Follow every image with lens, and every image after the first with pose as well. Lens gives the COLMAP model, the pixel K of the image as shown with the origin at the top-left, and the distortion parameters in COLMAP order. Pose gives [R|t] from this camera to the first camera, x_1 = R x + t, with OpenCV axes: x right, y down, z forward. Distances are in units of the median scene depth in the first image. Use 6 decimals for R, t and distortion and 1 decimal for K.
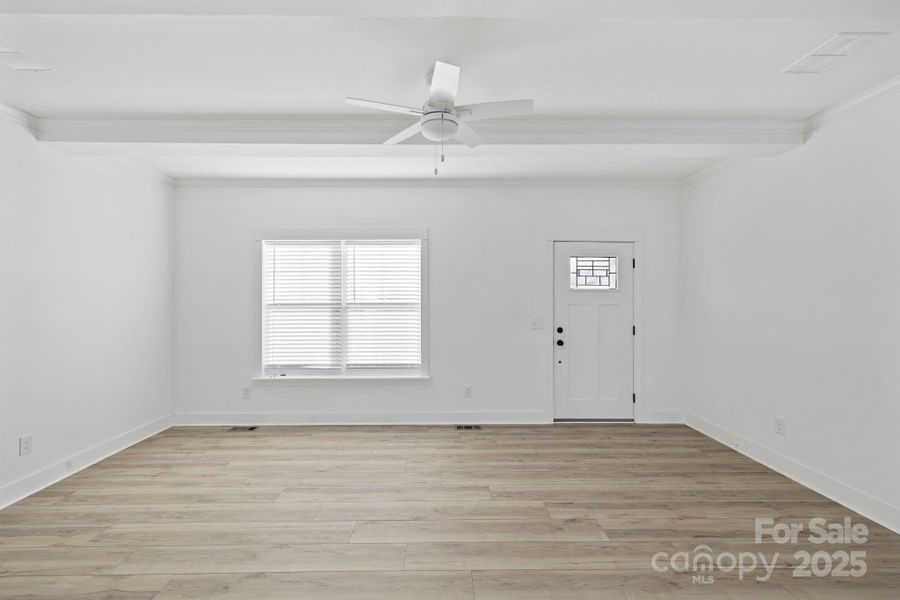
lens RADIAL K [[383.7, 0, 444.1], [0, 383.7, 294.4], [0, 0, 1]] dist [0.002058, 0.000279]
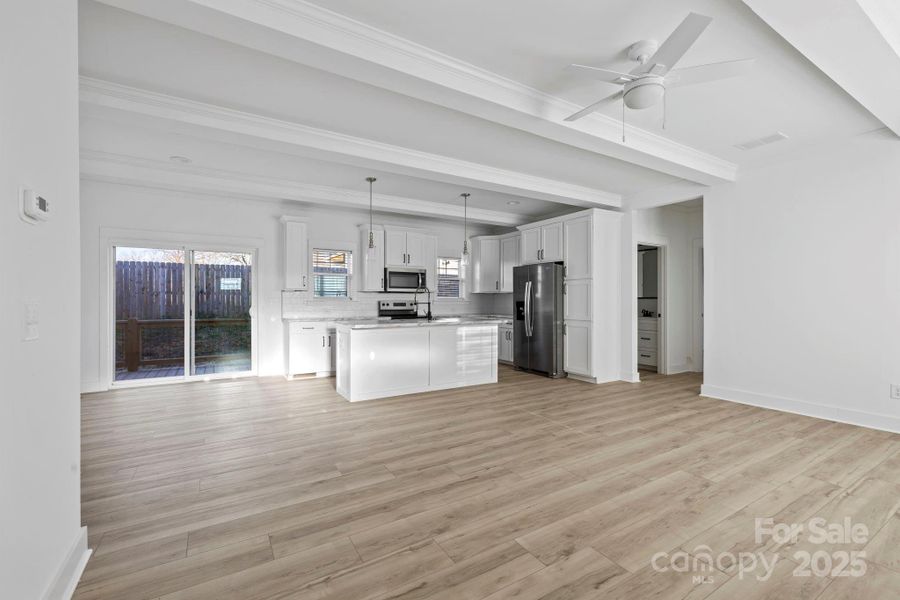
lens RADIAL K [[388.2, 0, 448.8], [0, 388.2, 303.0], [0, 0, 1]] dist [0.001136, 0.000146]
pose [[-0.858877, 0.006419, -0.512142, 0.554184], [0.007622, 0.999971, -0.000251, 0.064899], [0.512125, -0.004119, -0.858901, 0.928377]]
